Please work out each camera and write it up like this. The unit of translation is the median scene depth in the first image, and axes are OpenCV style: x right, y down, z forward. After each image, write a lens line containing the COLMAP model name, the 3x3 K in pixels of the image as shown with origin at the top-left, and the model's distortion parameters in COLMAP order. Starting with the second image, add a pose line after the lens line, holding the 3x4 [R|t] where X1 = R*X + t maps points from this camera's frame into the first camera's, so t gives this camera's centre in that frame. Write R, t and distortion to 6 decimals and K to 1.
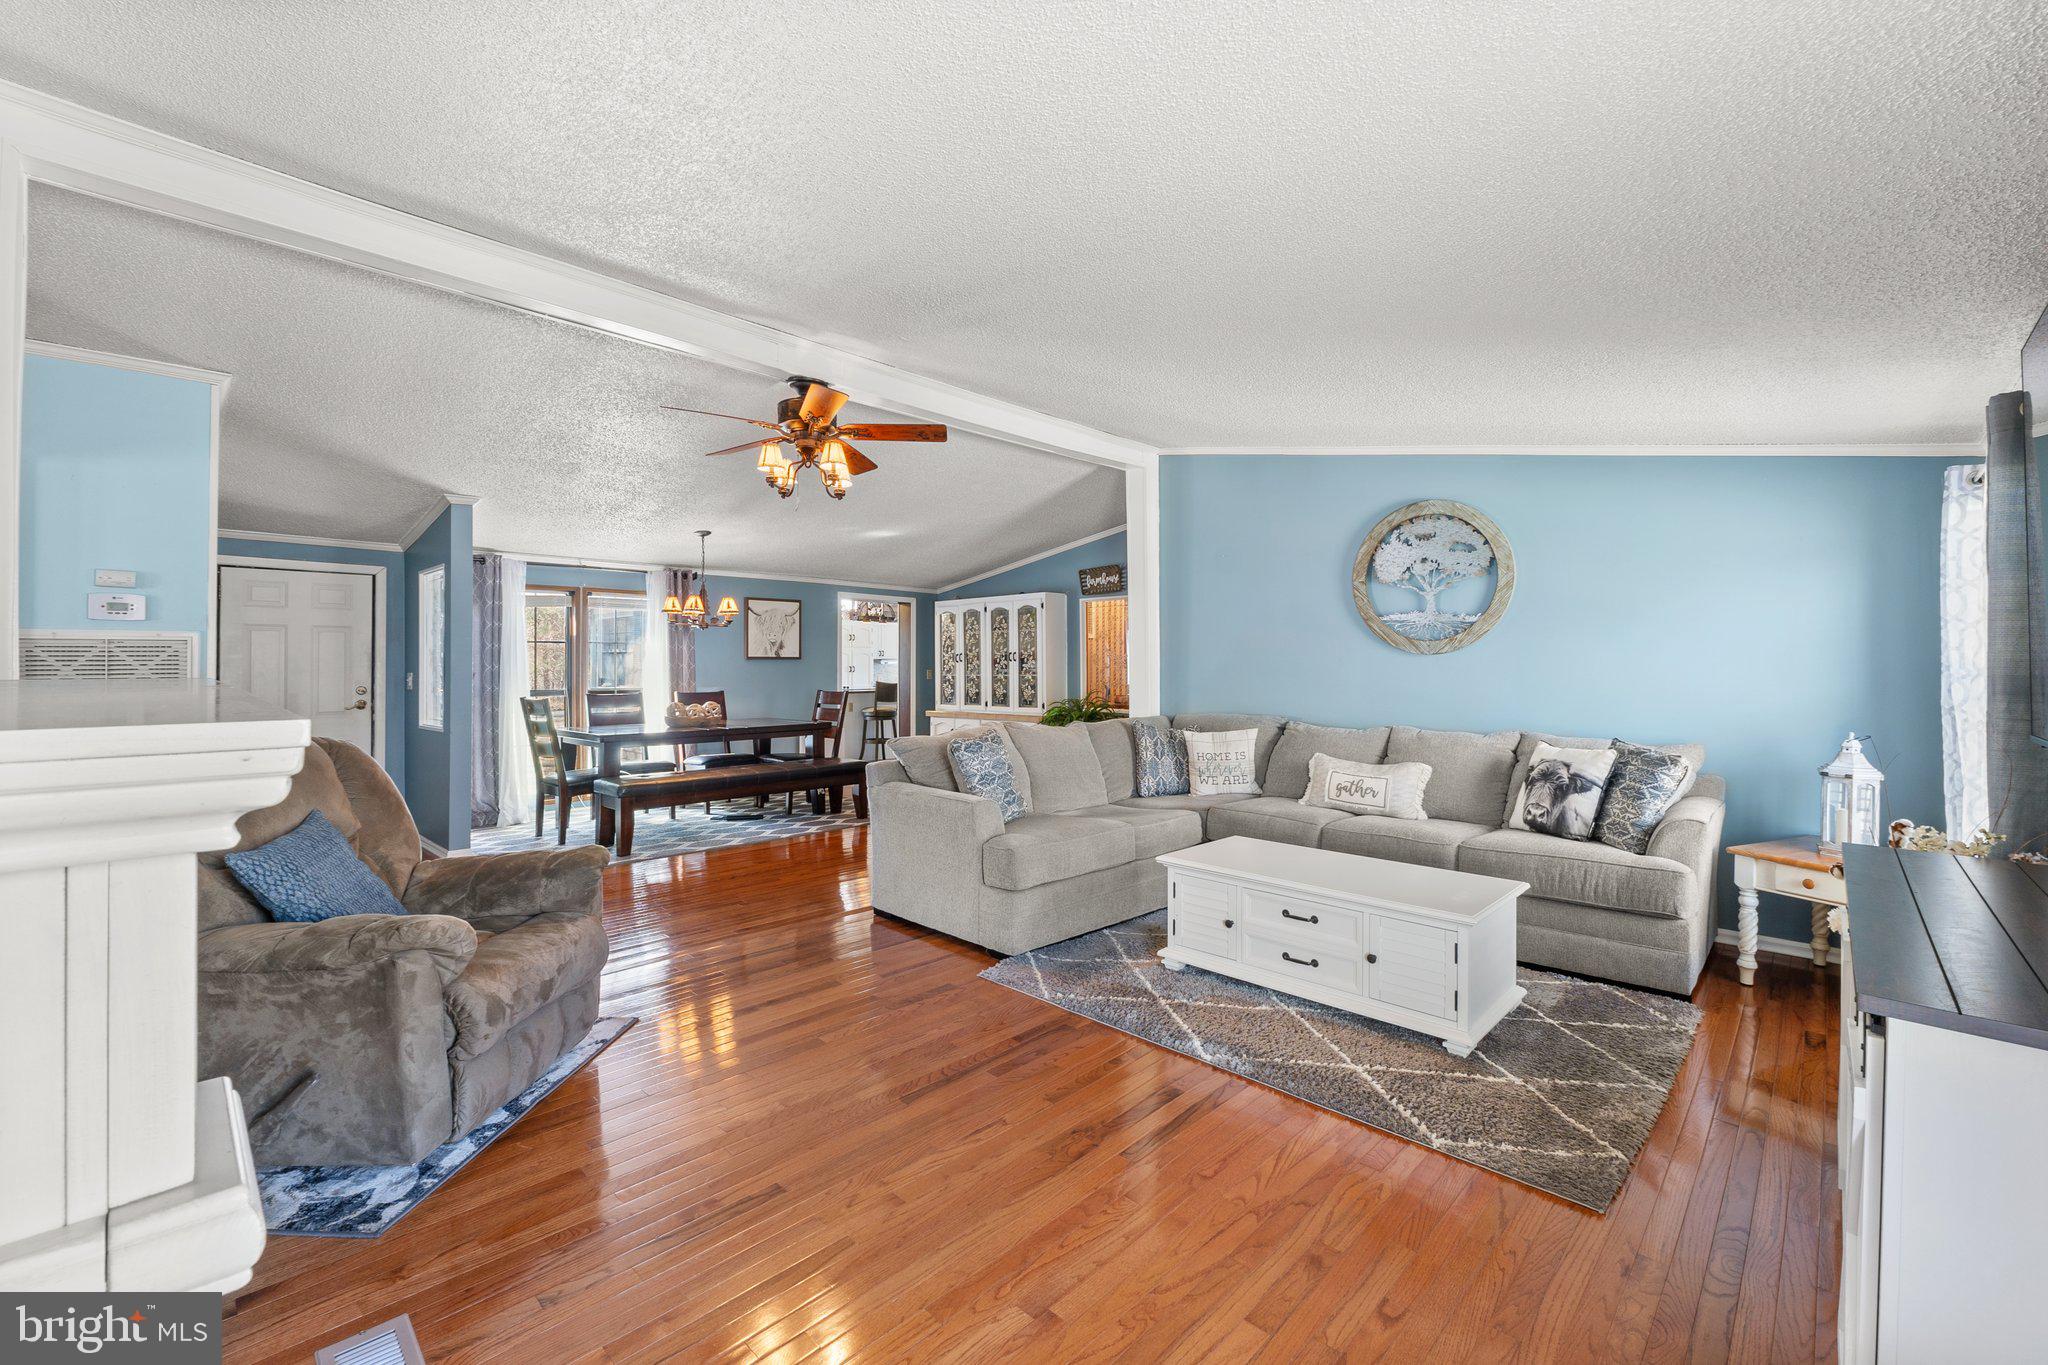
lens RADIAL K [[862.9, 0, 1037.8], [0, 862.9, 649.6], [0, 0, 1]] dist [-0.016403, 0.001619]
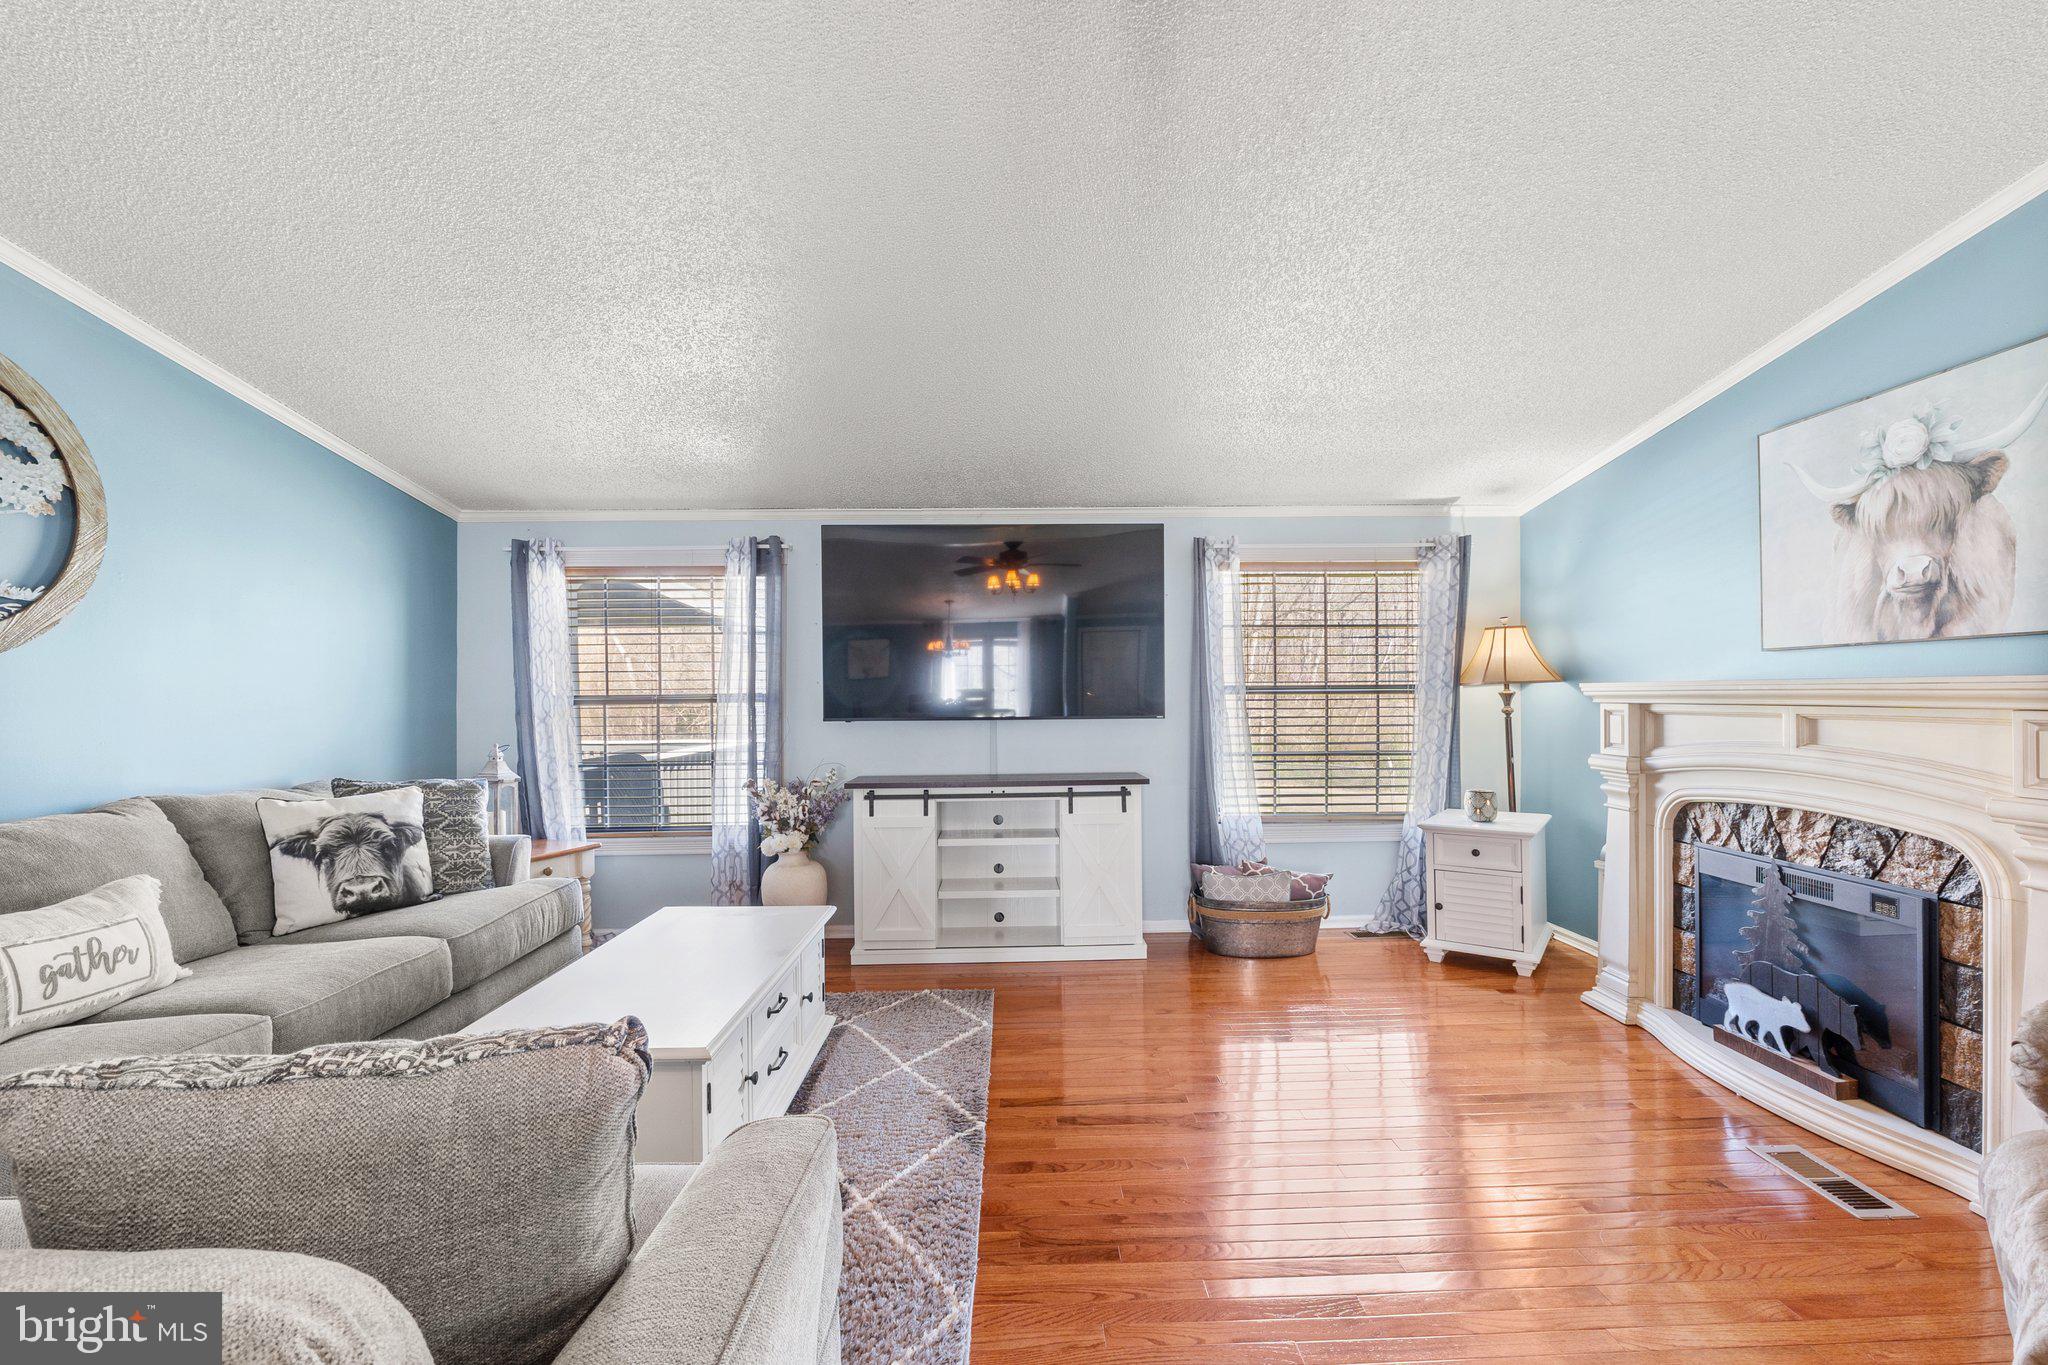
lens RADIAL K [[862.9, 0, 1020.1], [0, 862.9, 697.9], [0, 0, 1]] dist [-0.016403, 0.001619]
pose [[-0.693398, -0.002087, 0.720552, -0.184208], [-0.004995, 0.999986, -0.001910, 0.016171], [-0.720538, -0.004924, -0.693398, 0.634230]]
